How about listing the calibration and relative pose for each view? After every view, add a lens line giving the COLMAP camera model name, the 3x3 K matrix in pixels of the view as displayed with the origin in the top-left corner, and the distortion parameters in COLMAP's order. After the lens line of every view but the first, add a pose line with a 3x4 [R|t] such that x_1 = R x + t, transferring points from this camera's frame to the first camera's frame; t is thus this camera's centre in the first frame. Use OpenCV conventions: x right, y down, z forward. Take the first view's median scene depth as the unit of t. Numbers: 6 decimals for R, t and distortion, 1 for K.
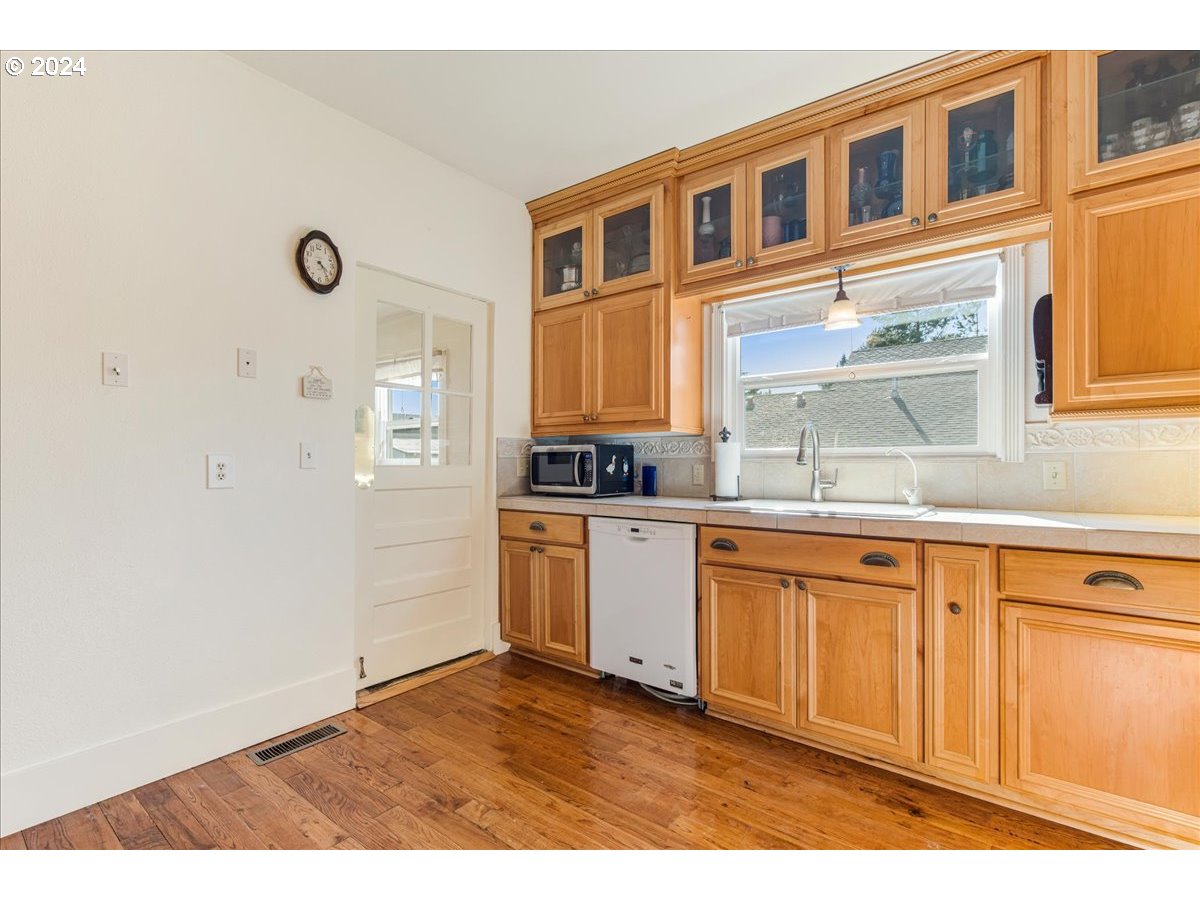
lens RADIAL K [[544.2, 0, 580.9], [0, 544.2, 464.7], [0, 0, 1]] dist [-0.001008, -0.000296]
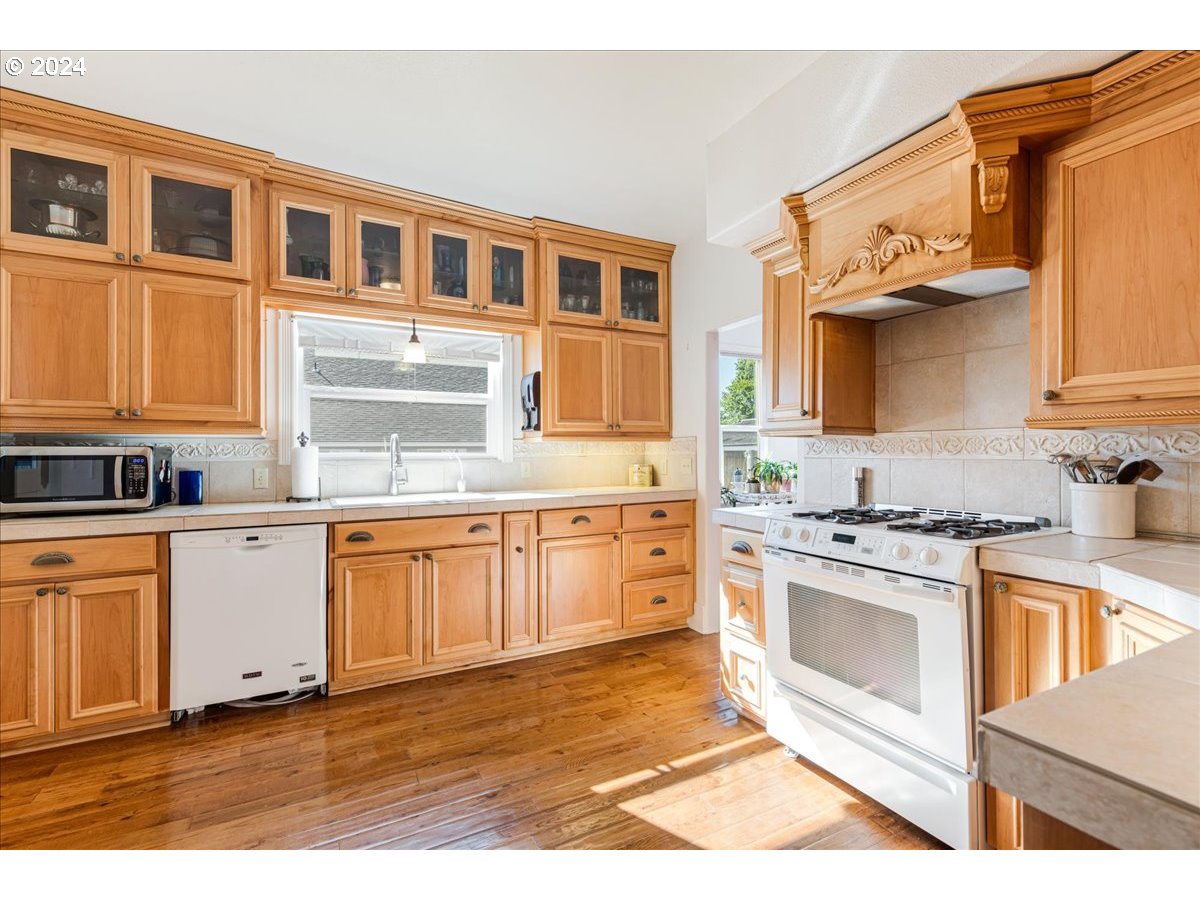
lens RADIAL K [[544.2, 0, 594.7], [0, 544.2, 452.0], [0, 0, 1]] dist [-0.001008, -0.000296]
pose [[0.410963, 0.002108, 0.911650, -0.537977], [0.010734, 0.999917, -0.007151, -0.019183], [-0.911589, 0.012724, 0.410906, 0.056002]]
